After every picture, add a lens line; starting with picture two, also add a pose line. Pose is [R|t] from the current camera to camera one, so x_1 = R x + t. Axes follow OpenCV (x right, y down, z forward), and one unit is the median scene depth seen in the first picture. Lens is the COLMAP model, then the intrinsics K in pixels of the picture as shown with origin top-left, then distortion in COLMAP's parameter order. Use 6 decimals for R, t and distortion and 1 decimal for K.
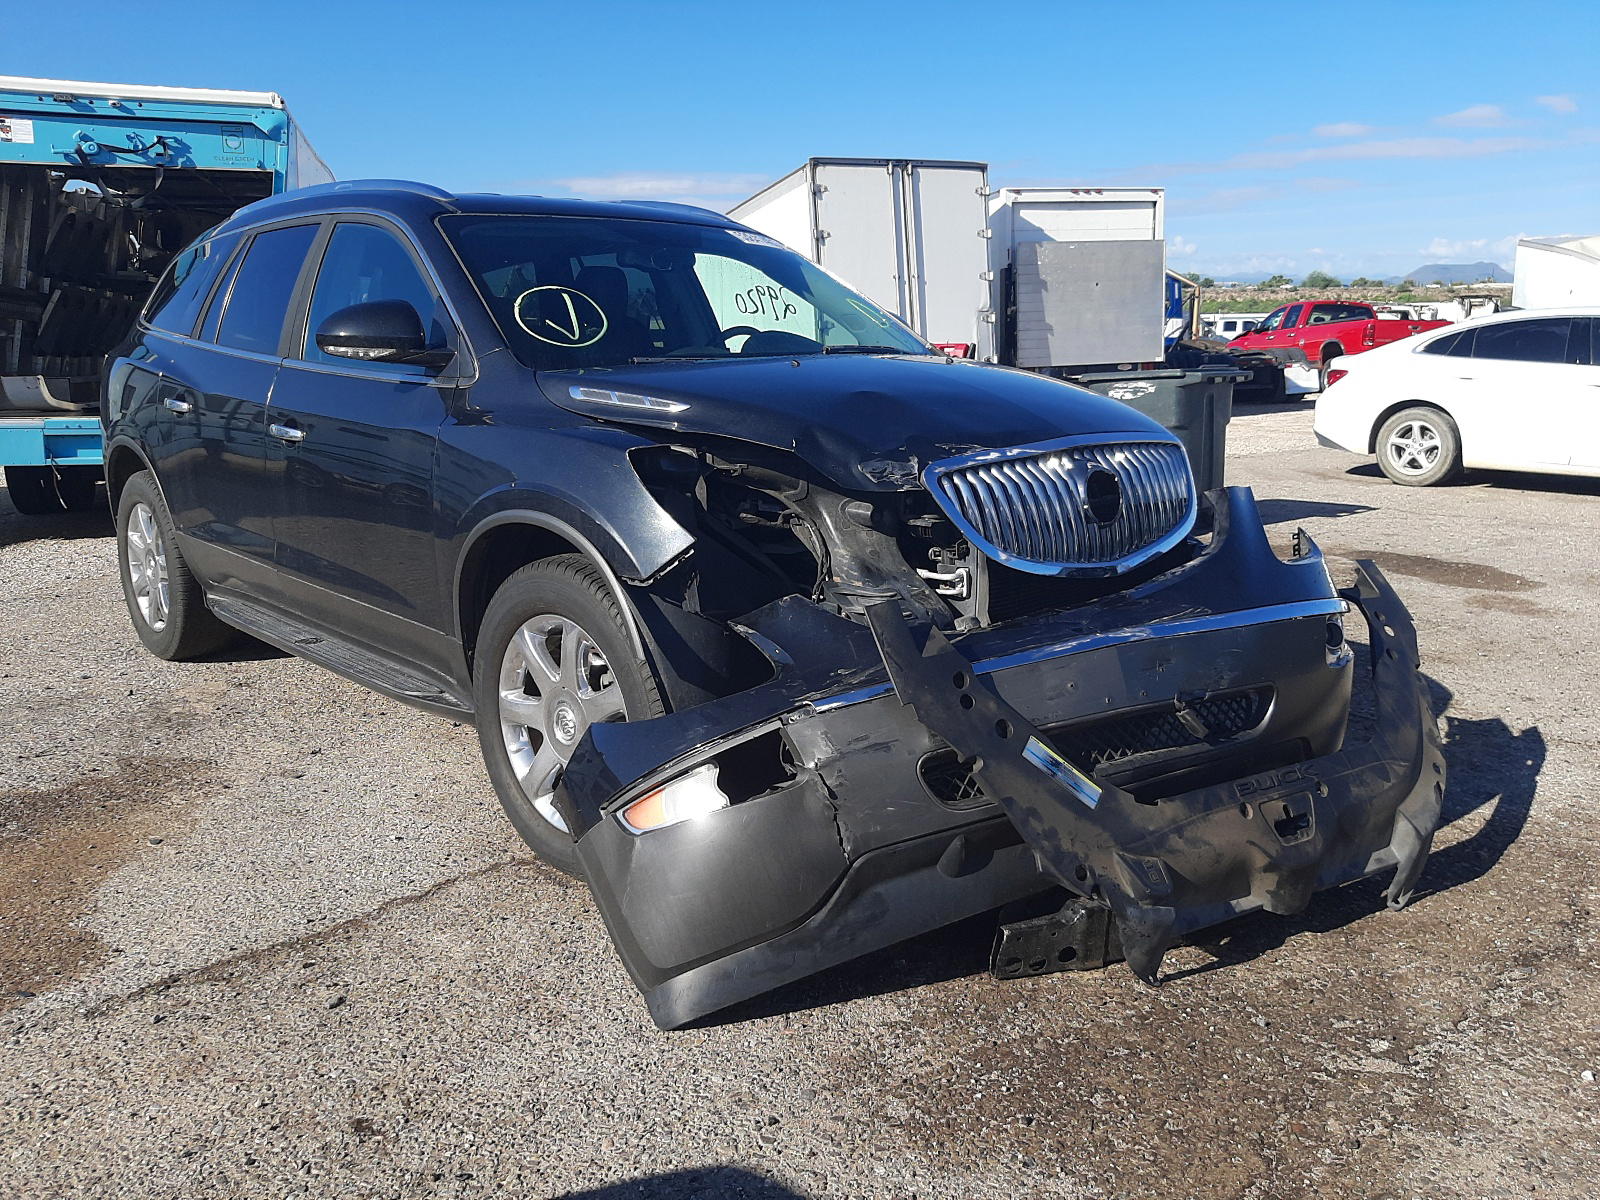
lens RADIAL K [[1342.5, 0, 800.0], [0, 1342.5, 600.0], [0, 0, 1]] dist [0.008132, 0.004133]
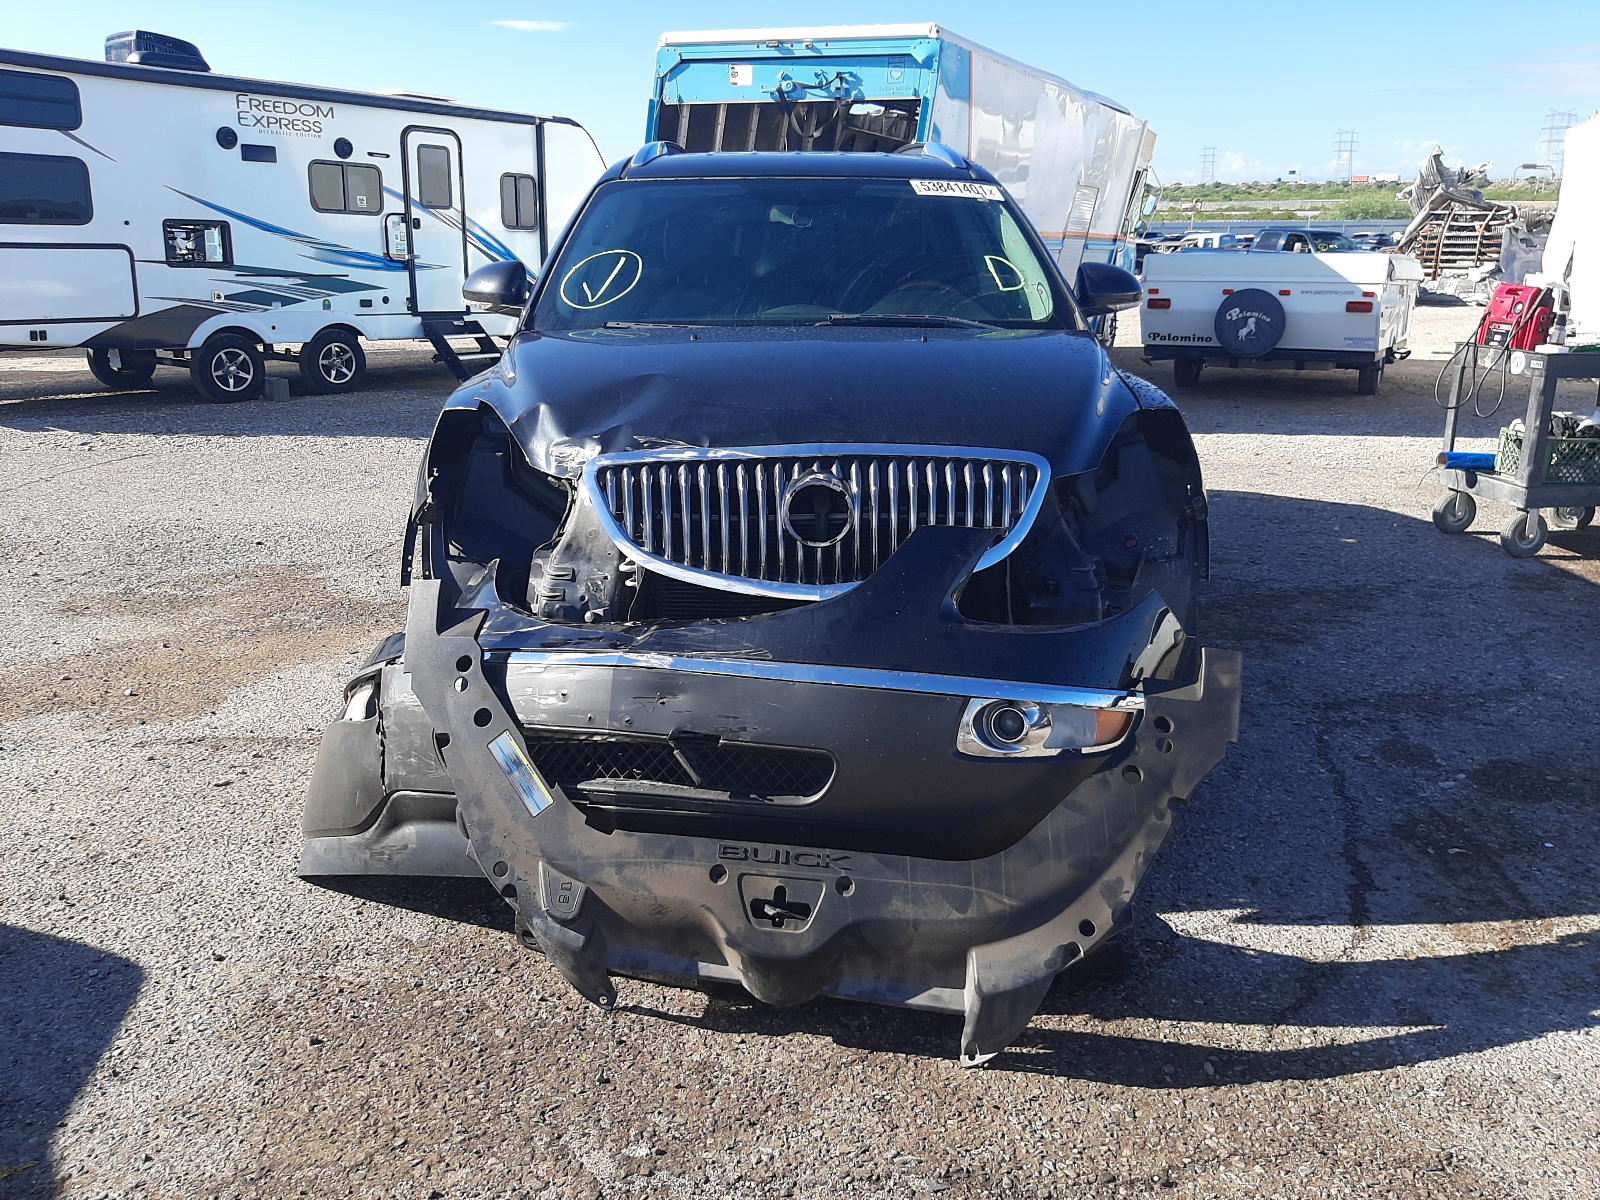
lens RADIAL K [[1296.5, 0, 800.1], [0, 1296.5, 622.7], [0, 0, 1]] dist [0.030928, 0.006313]
pose [[0.737306, 0.219336, -0.638962, 0.323277], [-0.151984, 0.975435, 0.159461, -0.058555], [0.658241, -0.020459, 0.752529, 0.131321]]
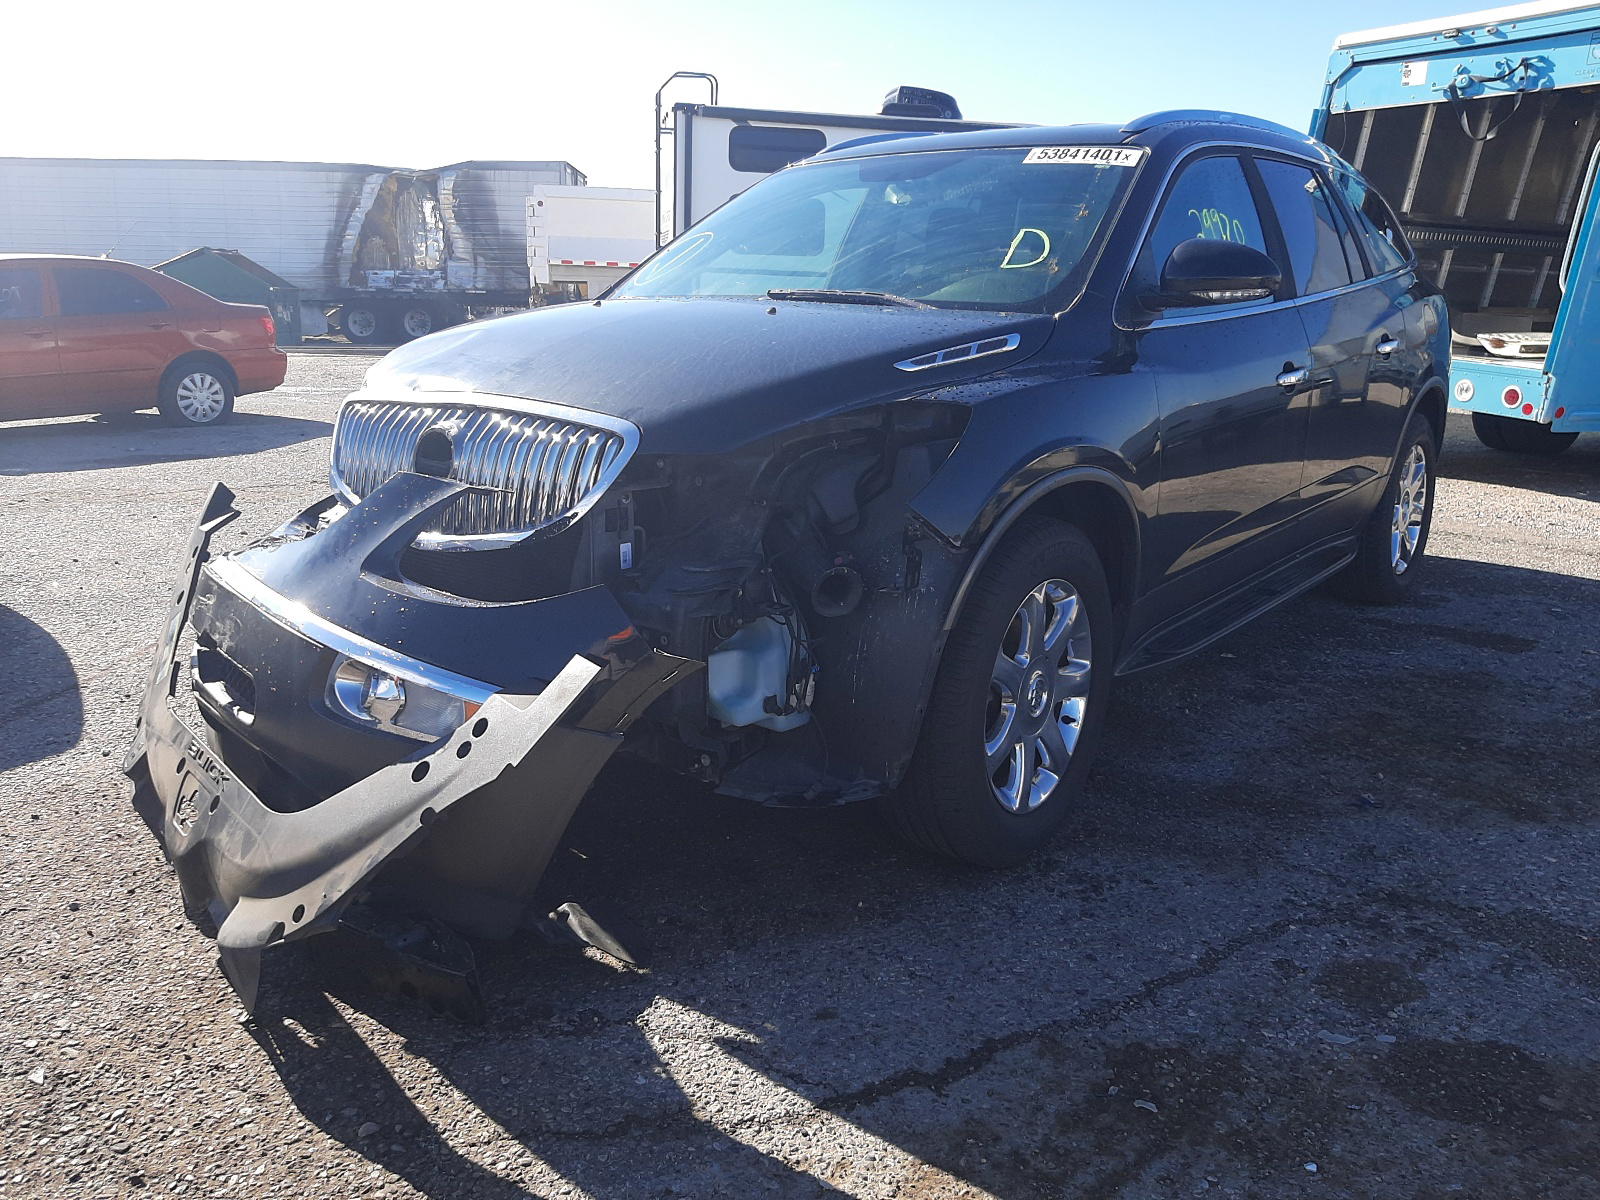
lens RADIAL K [[1287.8, 0, 800.0], [0, 1287.8, 600.0], [0, 0, 1]] dist [0.000614, -0.004754]
pose [[0.099987, 0.268653, -0.958034, 0.444038], [-0.211095, 0.946667, 0.243434, -0.100159], [0.972338, 0.177896, 0.151366, 0.449071]]
